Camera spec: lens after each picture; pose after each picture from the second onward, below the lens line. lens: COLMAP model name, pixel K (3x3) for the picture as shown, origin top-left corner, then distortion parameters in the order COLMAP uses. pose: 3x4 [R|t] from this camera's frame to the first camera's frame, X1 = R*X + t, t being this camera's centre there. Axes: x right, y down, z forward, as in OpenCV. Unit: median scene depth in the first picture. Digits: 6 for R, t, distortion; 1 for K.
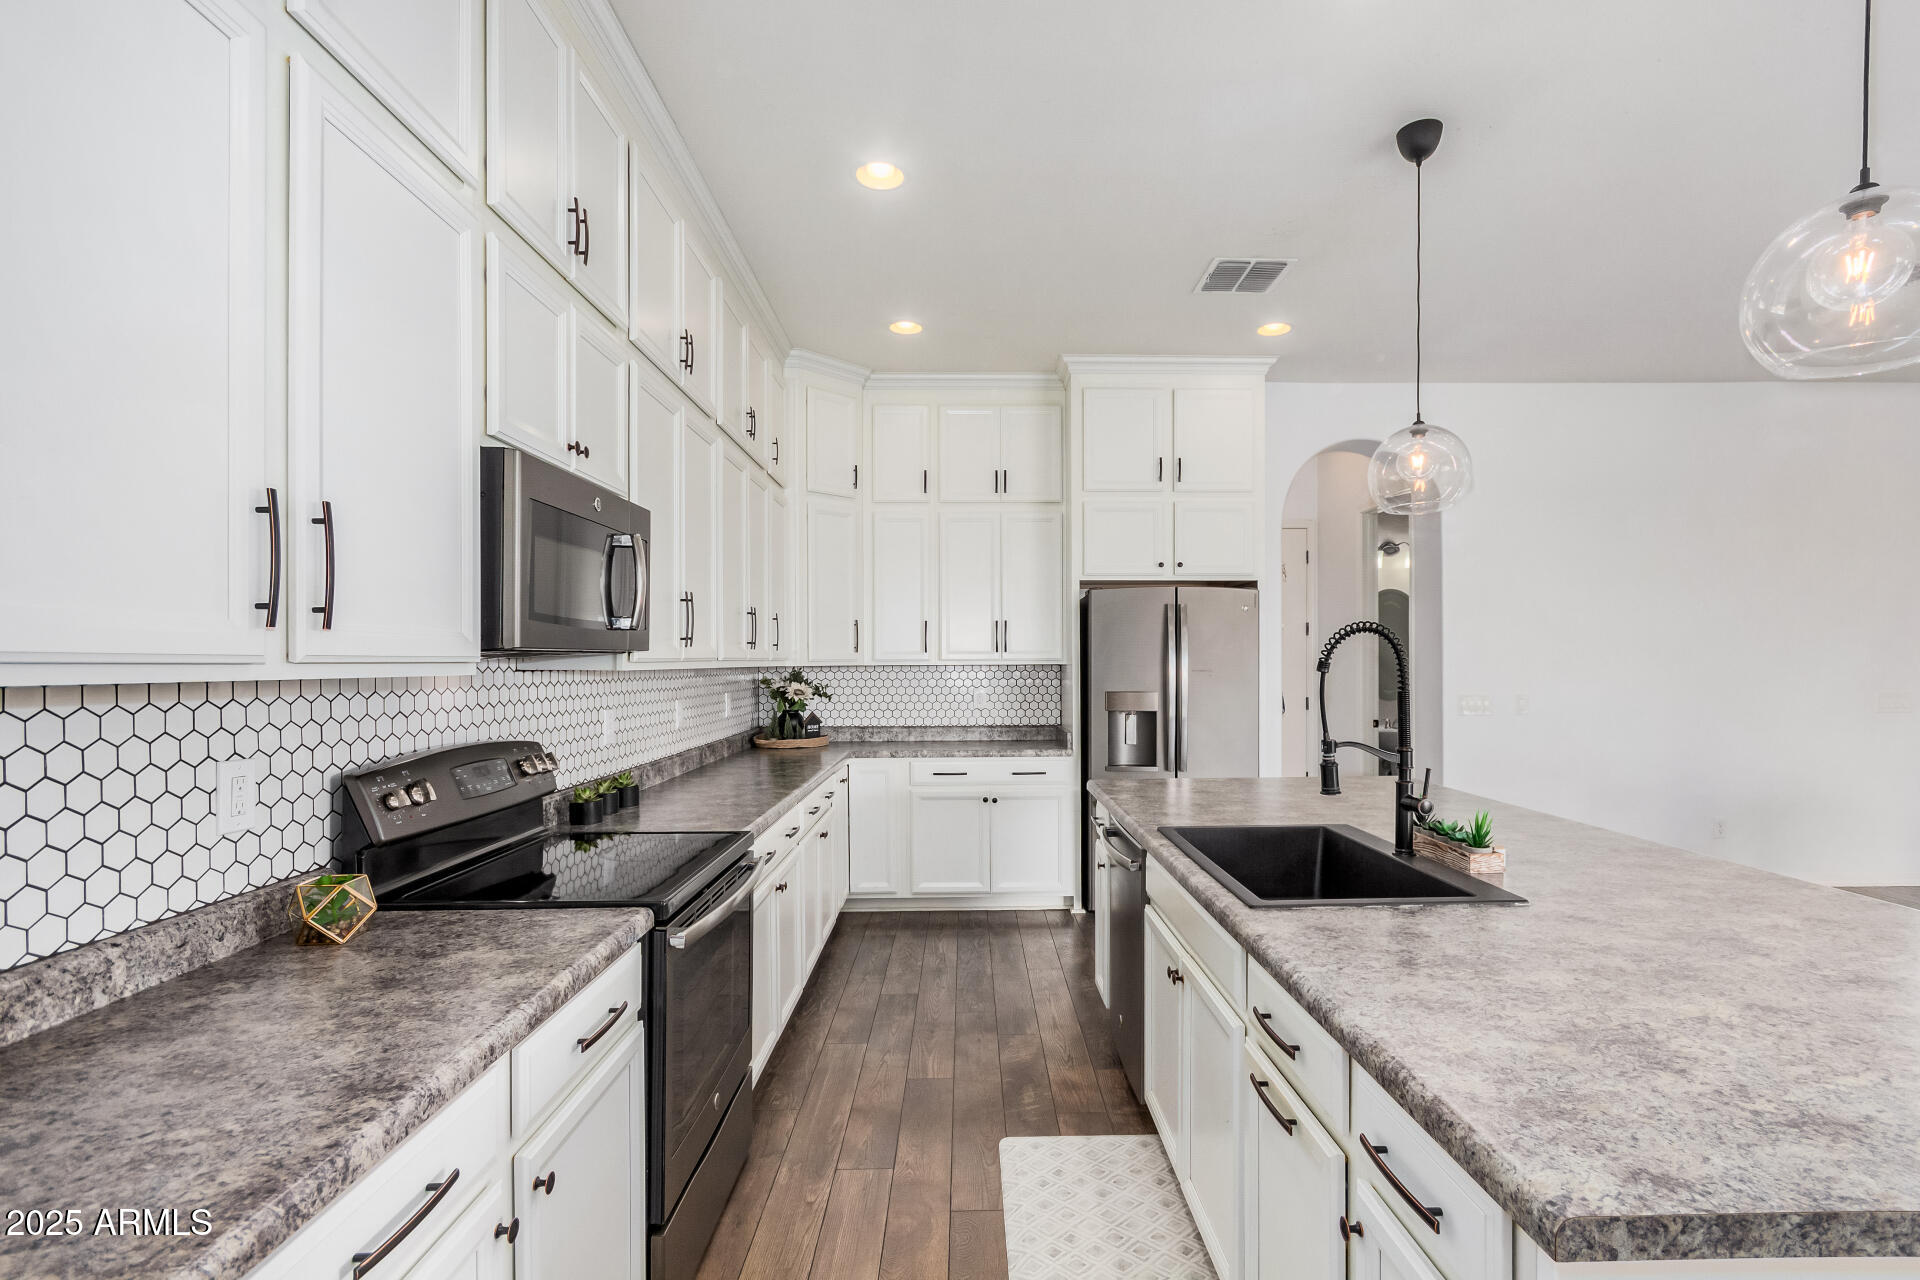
lens RADIAL K [[906.0, 0, 969.5], [0, 906.0, 652.4], [0, 0, 1]] dist [0.000122, 0.000537]
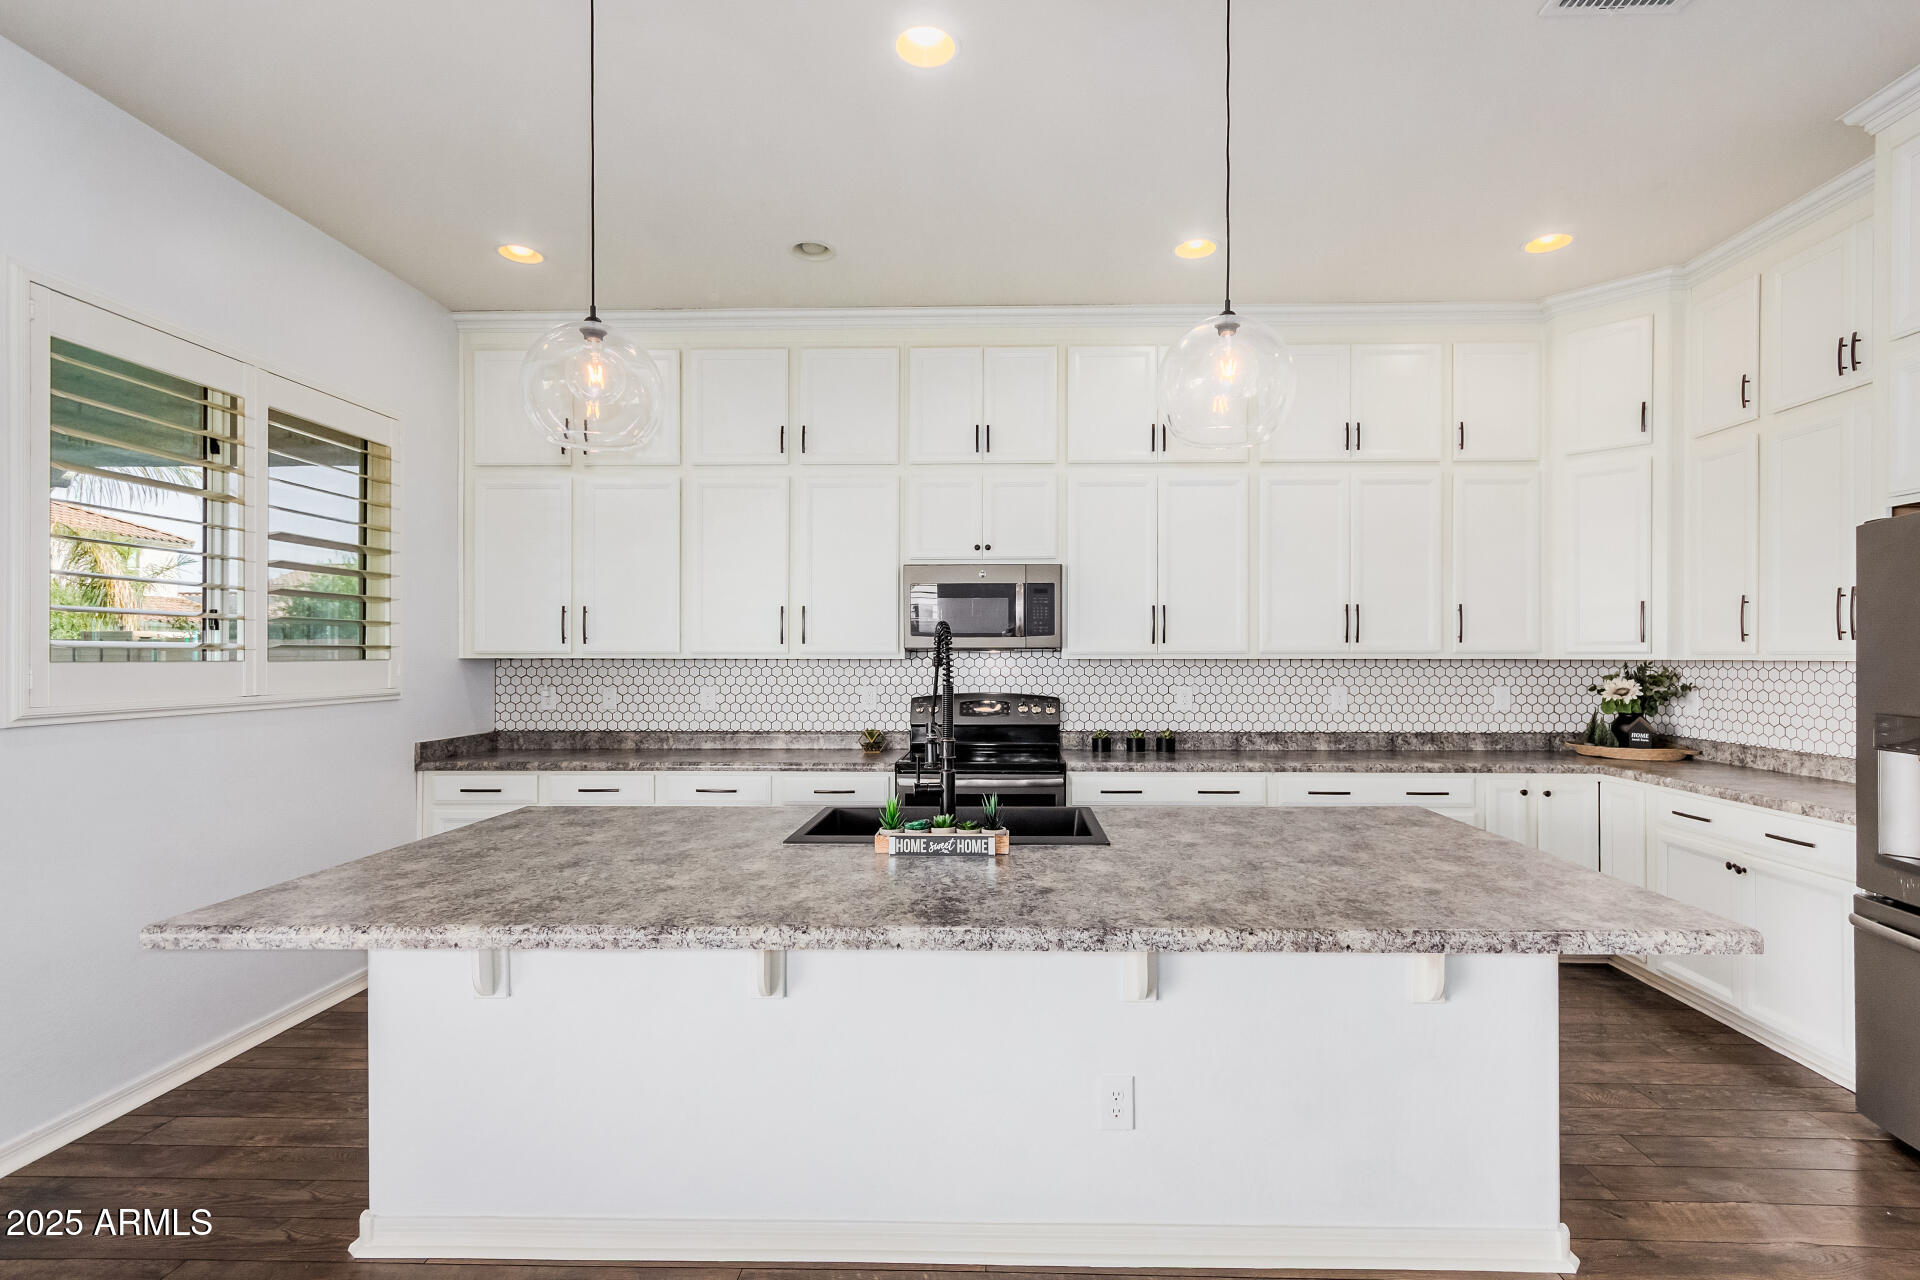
lens RADIAL K [[912.0, 0, 967.0], [0, 912.0, 655.2], [0, 0, 1]] dist [-0.001691, -0.000301]
pose [[-0.044811, 0.007765, -0.998965, 0.628767], [0.009709, 0.999926, 0.007337, -0.000596], [0.998948, -0.009370, -0.044884, 0.420020]]
